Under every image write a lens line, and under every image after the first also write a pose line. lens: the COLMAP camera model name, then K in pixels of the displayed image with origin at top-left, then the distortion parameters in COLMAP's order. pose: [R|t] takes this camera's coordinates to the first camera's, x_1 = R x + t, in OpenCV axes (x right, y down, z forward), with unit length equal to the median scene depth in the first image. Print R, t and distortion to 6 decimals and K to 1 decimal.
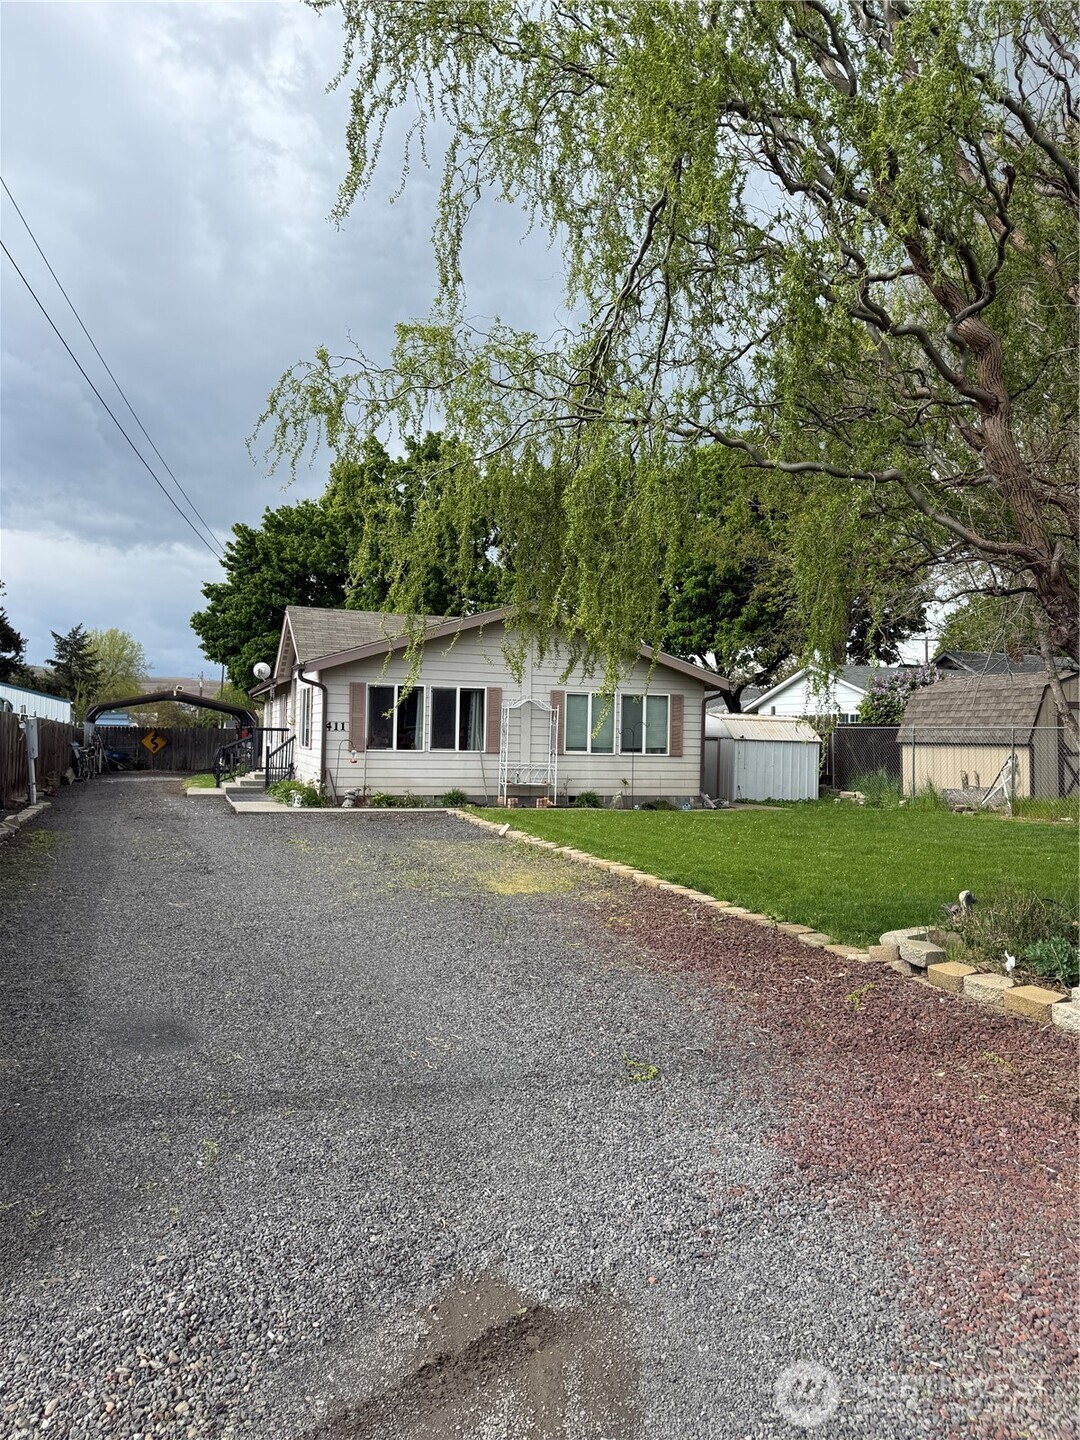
lens RADIAL K [[1003.0, 0, 543.2], [0, 1003.0, 726.2], [0, 0, 1]] dist [0.062192, 0.000778]
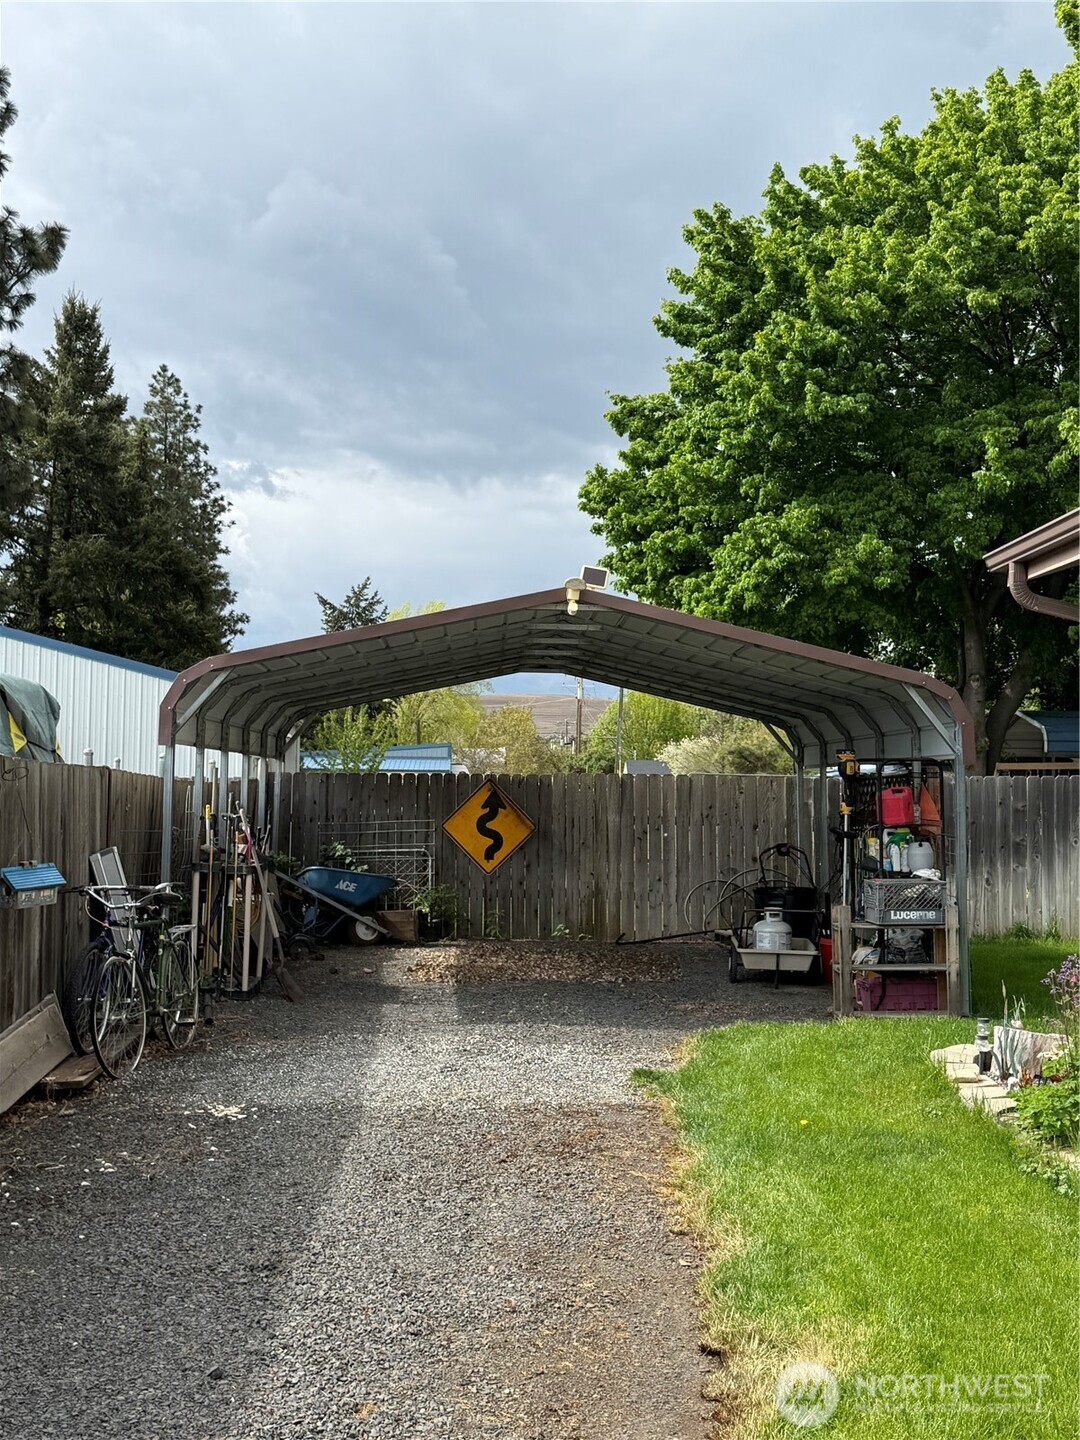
lens RADIAL K [[1755.3, 0, 540.2], [0, 1755.3, 718.3], [0, 0, 1]] dist [0.000348, 0.000000]
pose [[0.941786, -0.018290, -0.335716, -0.147524], [0.008398, 0.999487, -0.030895, 0.000832], [0.336109, 0.026278, 0.941457, 0.388794]]
